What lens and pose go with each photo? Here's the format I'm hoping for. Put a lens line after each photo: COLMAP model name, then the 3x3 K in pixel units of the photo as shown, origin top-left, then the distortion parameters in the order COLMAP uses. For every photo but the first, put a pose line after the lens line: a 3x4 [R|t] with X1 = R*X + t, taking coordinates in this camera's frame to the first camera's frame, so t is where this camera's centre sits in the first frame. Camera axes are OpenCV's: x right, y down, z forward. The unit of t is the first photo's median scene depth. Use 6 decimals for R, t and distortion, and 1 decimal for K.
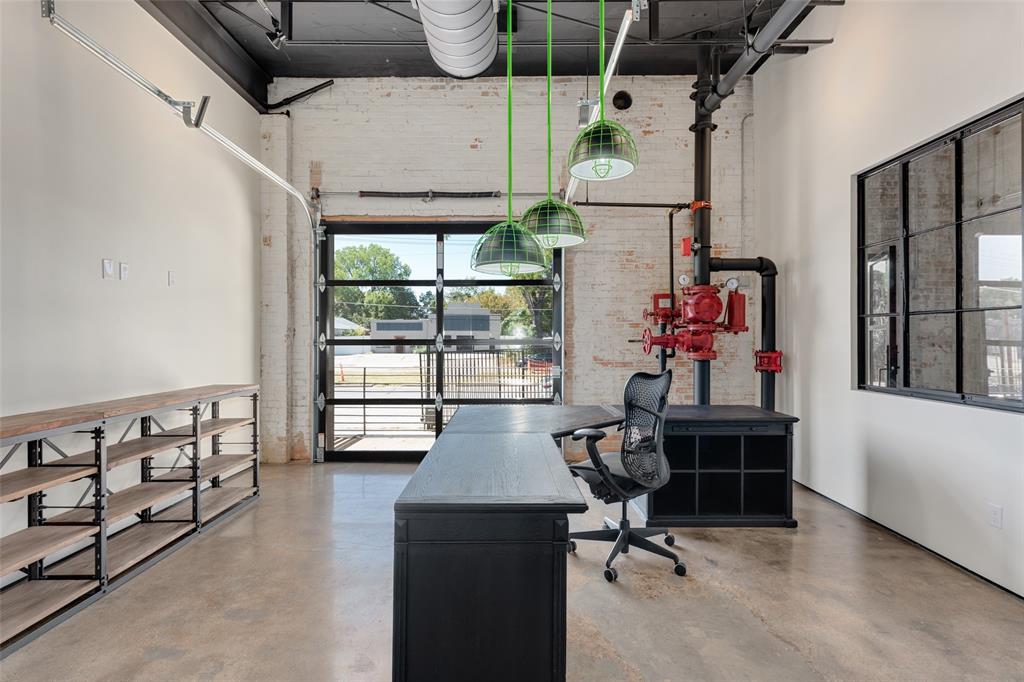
lens RADIAL K [[496.6, 0, 514.5], [0, 496.6, 339.7], [0, 0, 1]] dist [-0.002320, -0.000813]
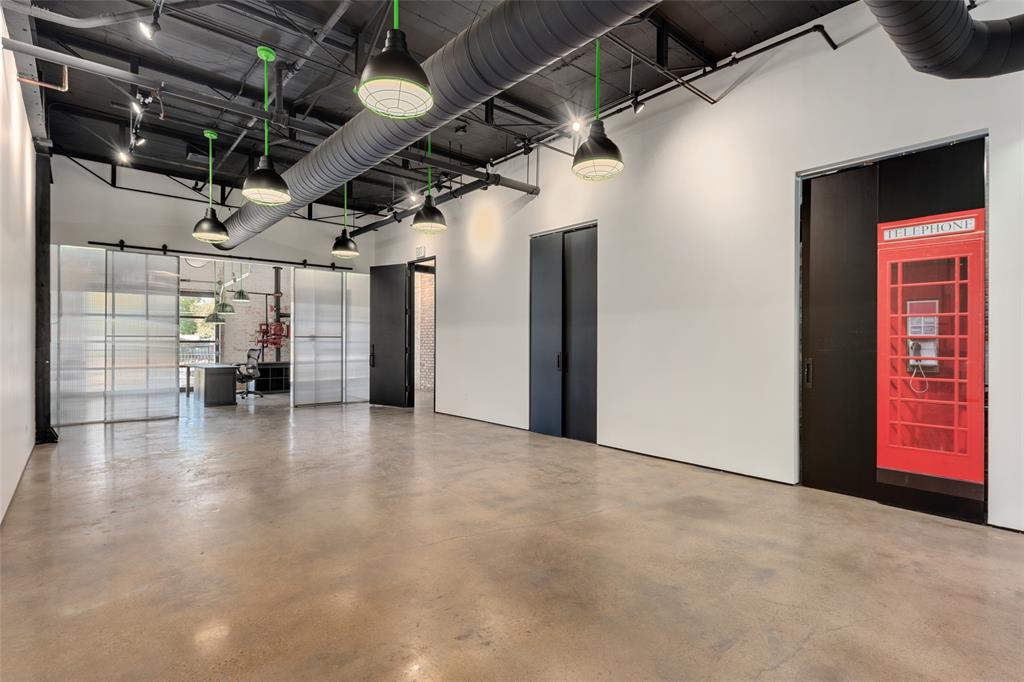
lens RADIAL K [[496.6, 0, 520.9], [0, 496.6, 340.5], [0, 0, 1]] dist [-0.002320, -0.000813]
pose [[0.752644, 0.003536, 0.658419, -0.442713], [-0.006666, 0.999975, 0.002250, -0.018921], [-0.658394, -0.006082, 0.752649, -2.046397]]
